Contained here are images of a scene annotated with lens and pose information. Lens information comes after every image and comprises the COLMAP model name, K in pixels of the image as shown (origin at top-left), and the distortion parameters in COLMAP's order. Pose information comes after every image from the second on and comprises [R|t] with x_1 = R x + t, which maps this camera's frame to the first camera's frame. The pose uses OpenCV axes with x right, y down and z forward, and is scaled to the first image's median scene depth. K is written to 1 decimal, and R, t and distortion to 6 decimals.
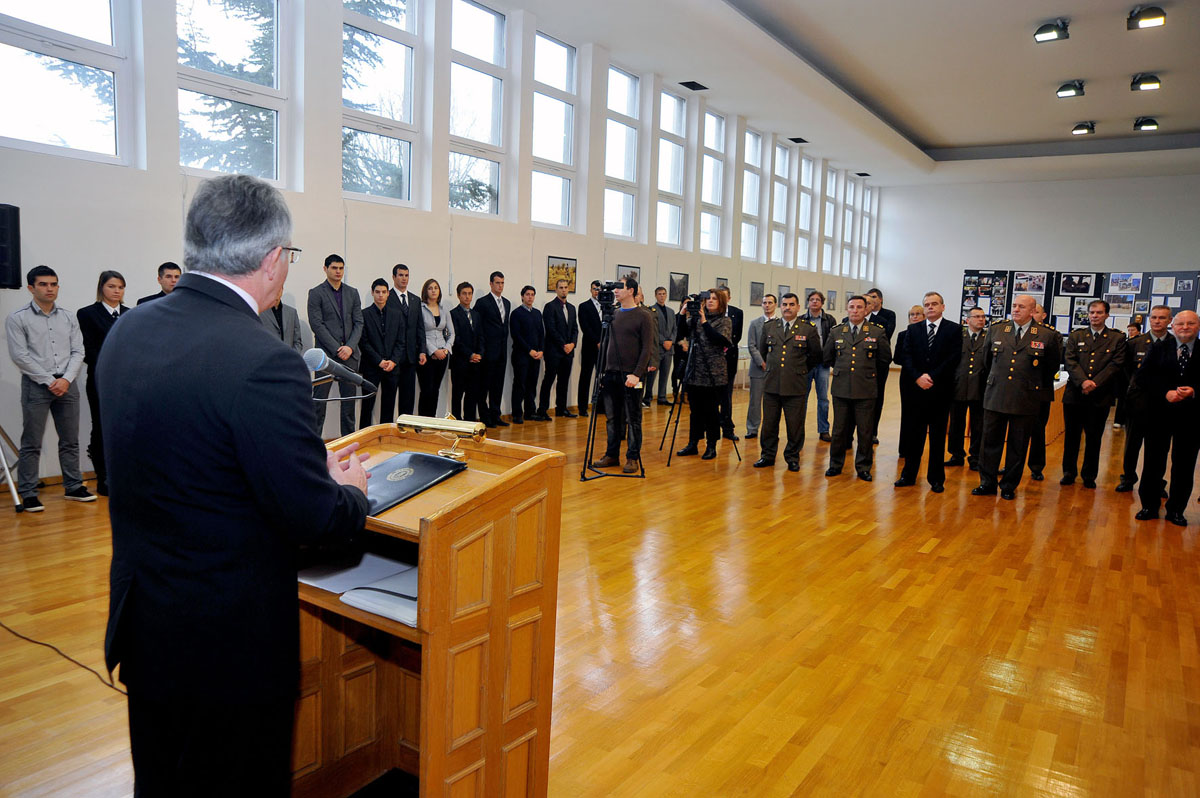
lens RADIAL K [[881.6, 0, 593.6], [0, 881.6, 409.3], [0, 0, 1]] dist [-0.052756, 0.011639]
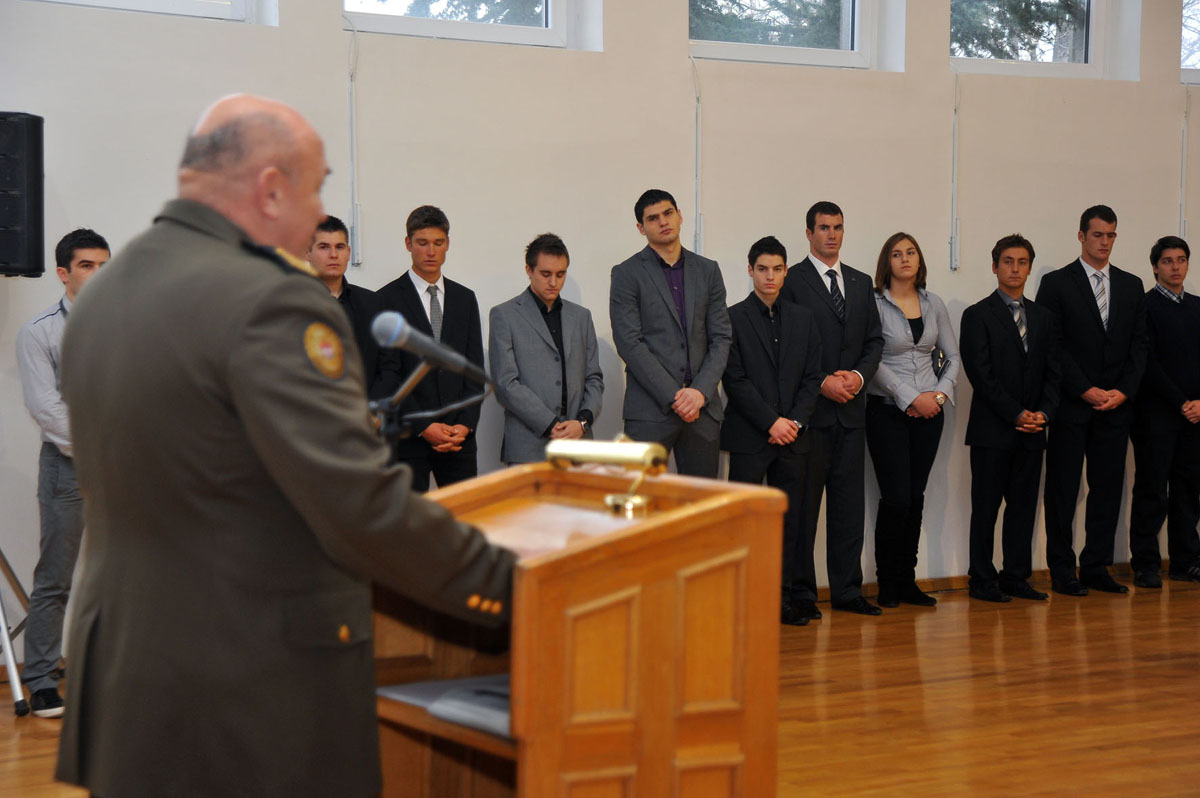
lens RADIAL K [[2592.2, 0, 599.4], [0, 2592.2, 402.9], [0, 0, 1]] dist [0.710503, 0.000000]
pose [[0.924300, -0.017001, -0.381287, 0.186717], [-0.015805, 0.996446, -0.082744, 0.047628], [0.381339, 0.082506, 0.920746, -0.251708]]
